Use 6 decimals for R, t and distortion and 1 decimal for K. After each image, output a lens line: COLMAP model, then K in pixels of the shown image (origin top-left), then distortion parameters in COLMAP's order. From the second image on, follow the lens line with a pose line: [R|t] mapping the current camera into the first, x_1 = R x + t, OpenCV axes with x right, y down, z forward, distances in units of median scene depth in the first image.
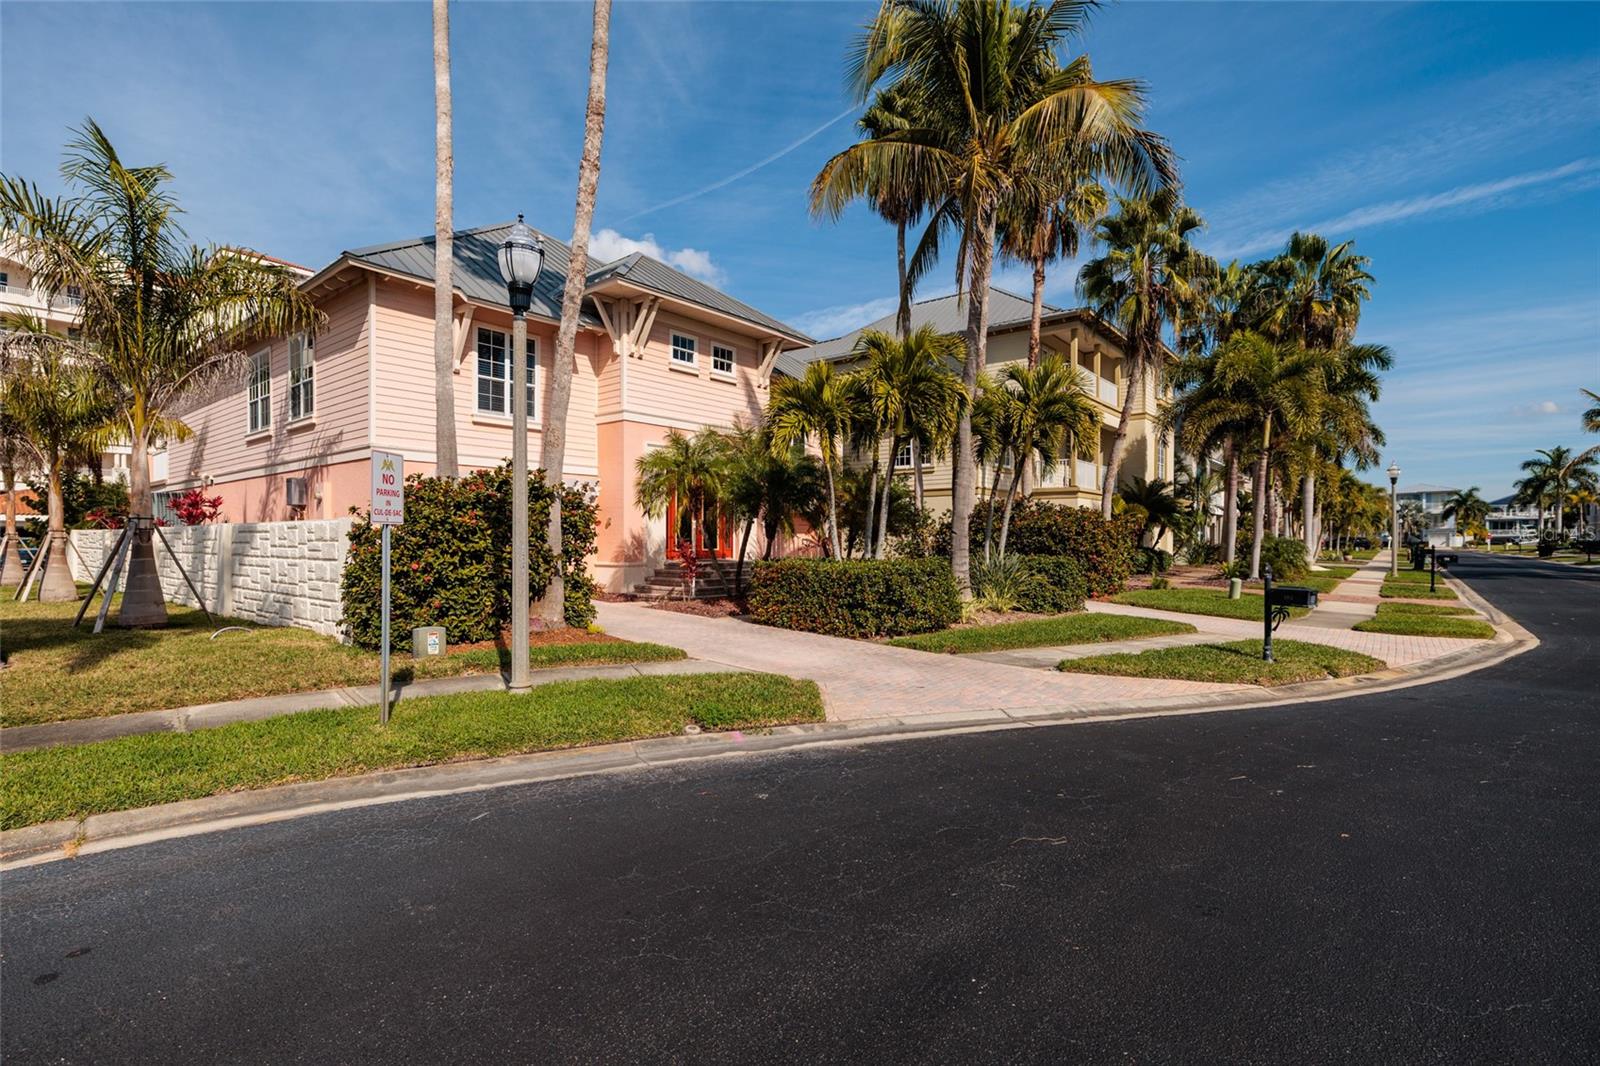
lens RADIAL K [[710.7, 0, 807.4], [0, 710.7, 530.9], [0, 0, 1]] dist [-0.007167, 0.000766]
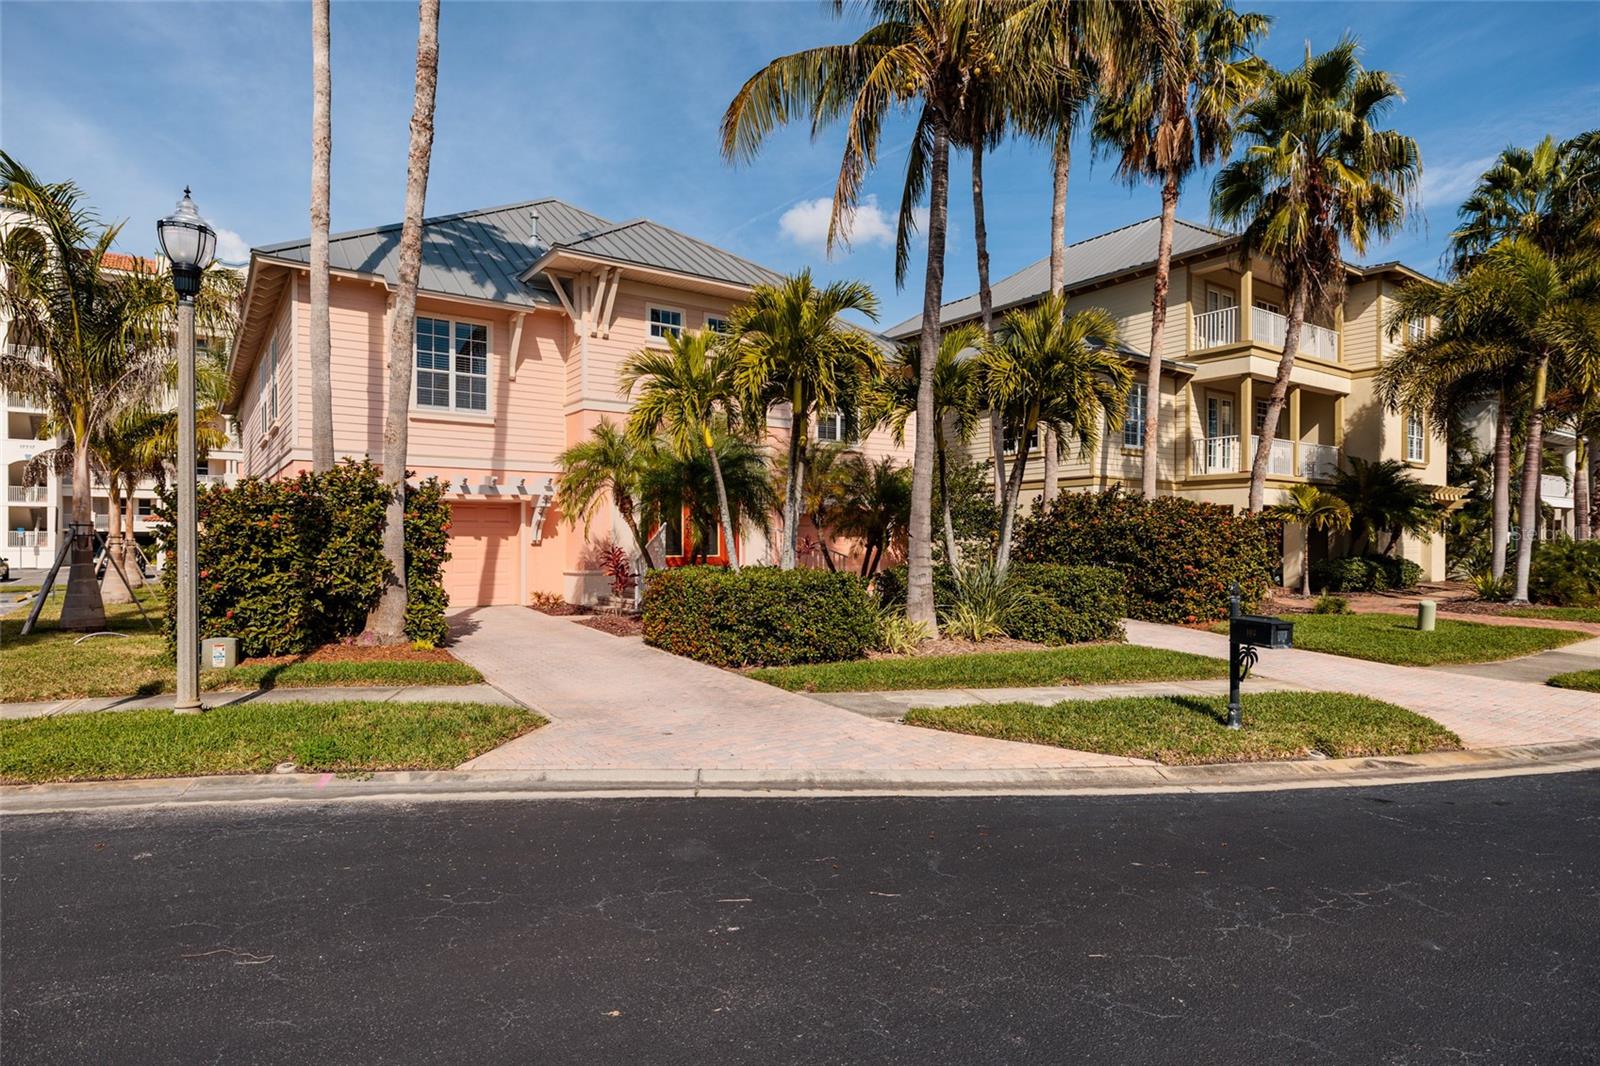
lens RADIAL K [[827.0, 0, 793.1], [0, 827.0, 531.7], [0, 0, 1]] dist [-0.003500, -0.000073]
pose [[0.963662, -0.004795, -0.267080, 0.365528], [0.004174, 0.999987, -0.002893, 0.000244], [0.267090, 0.001673, 0.963670, 0.107213]]
